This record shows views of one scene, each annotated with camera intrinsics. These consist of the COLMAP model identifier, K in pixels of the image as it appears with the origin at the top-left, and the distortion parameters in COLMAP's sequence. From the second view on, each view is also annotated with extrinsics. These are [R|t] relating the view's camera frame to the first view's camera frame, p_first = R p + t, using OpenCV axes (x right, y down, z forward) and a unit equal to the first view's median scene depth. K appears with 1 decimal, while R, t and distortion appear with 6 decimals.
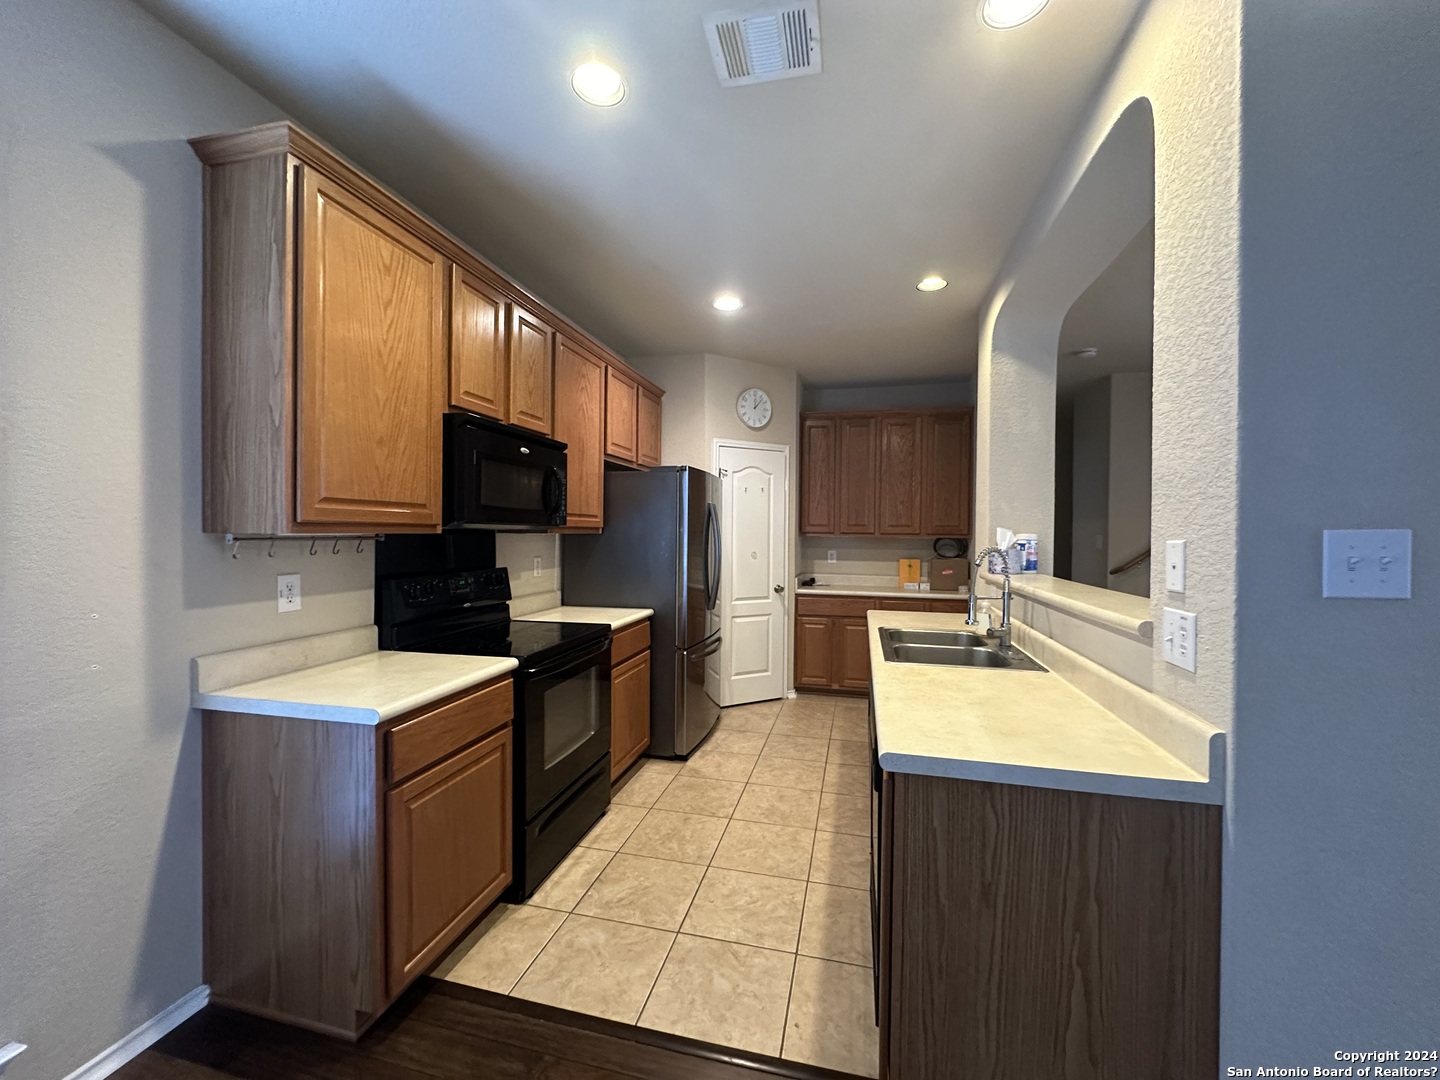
lens RADIAL K [[573.7, 0, 721.8], [0, 573.7, 536.2], [0, 0, 1]] dist [-0.001437, 0.000071]
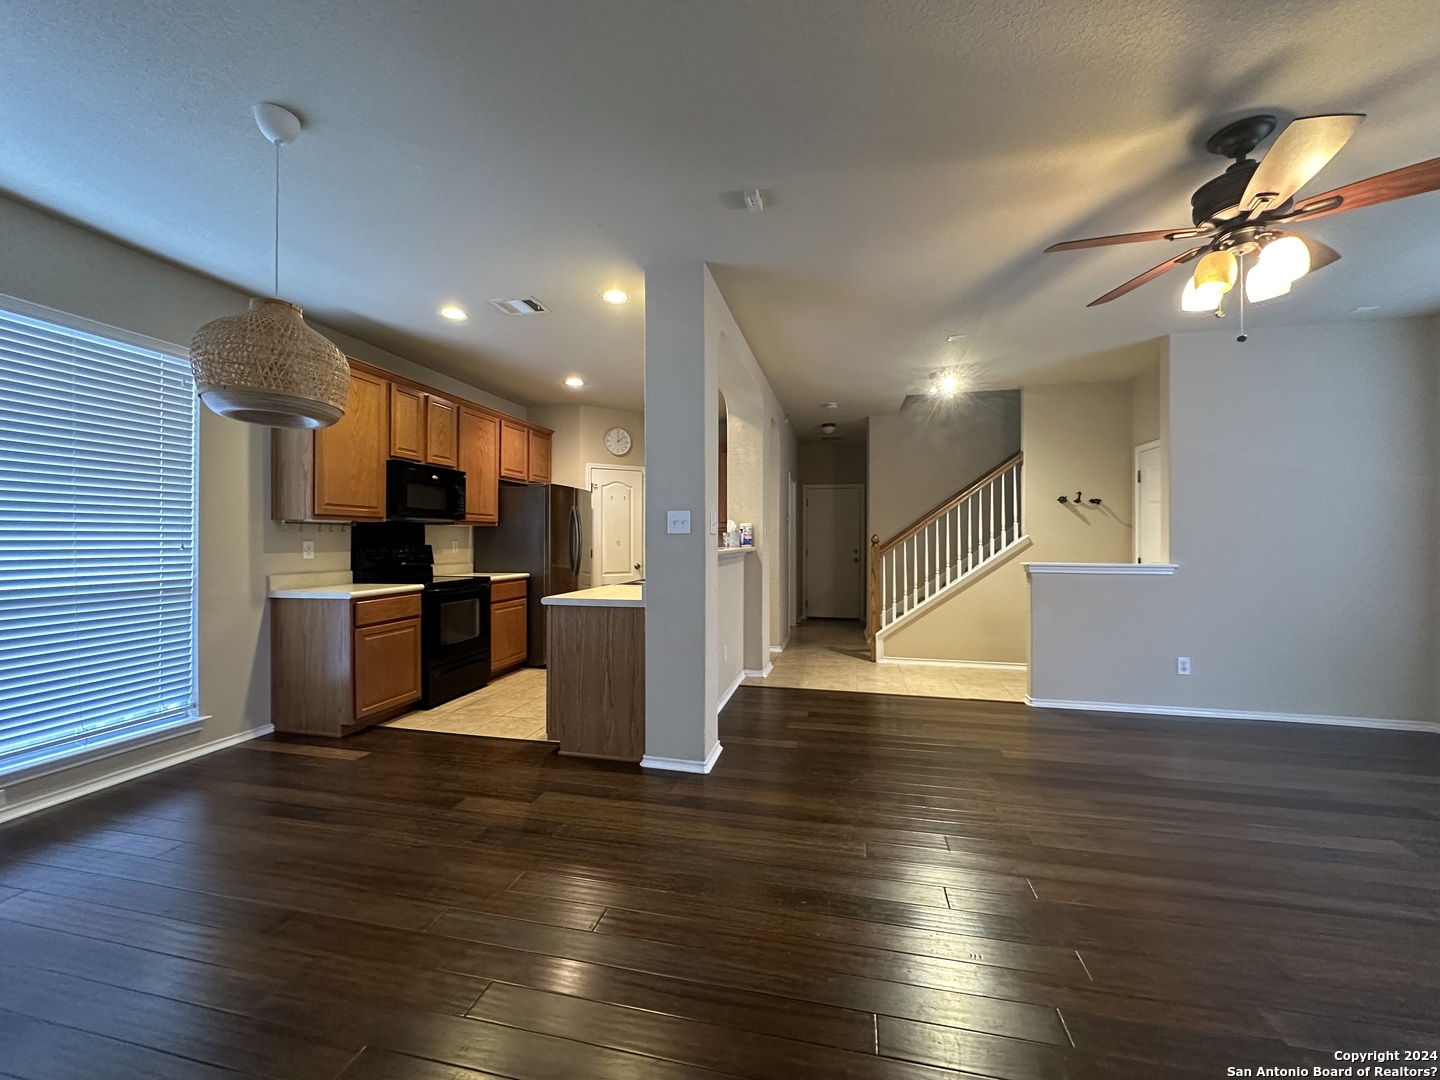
lens RADIAL K [[573.7, 0, 721.8], [0, 573.7, 536.2], [0, 0, 1]] dist [-0.001437, 0.000071]
pose [[0.999765, -0.007981, 0.020179, 0.605077], [0.008228, 0.999892, -0.012177, 0.076012], [-0.020079, 0.012340, 0.999722, -0.955537]]
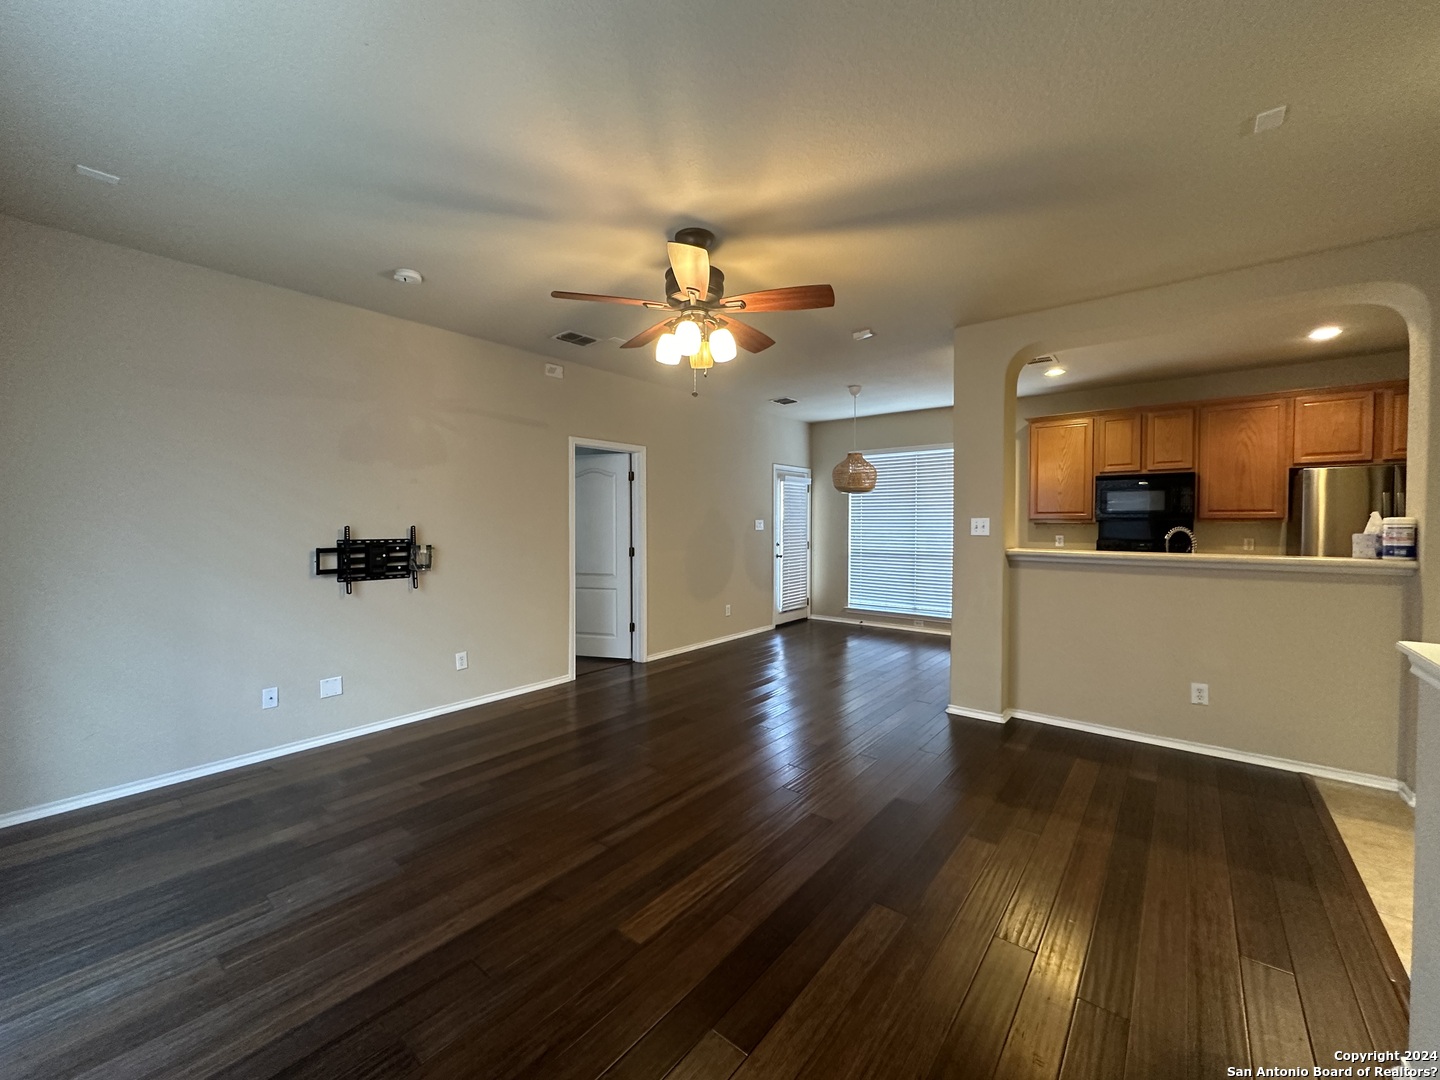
lens RADIAL K [[573.7, 0, 721.8], [0, 573.7, 536.2], [0, 0, 1]] dist [-0.001437, 0.000071]
pose [[-0.425232, 0.010675, -0.905022, 2.596109], [-0.012846, 0.999759, 0.017828, 0.034774], [0.904993, 0.019207, -0.424992, 0.567388]]
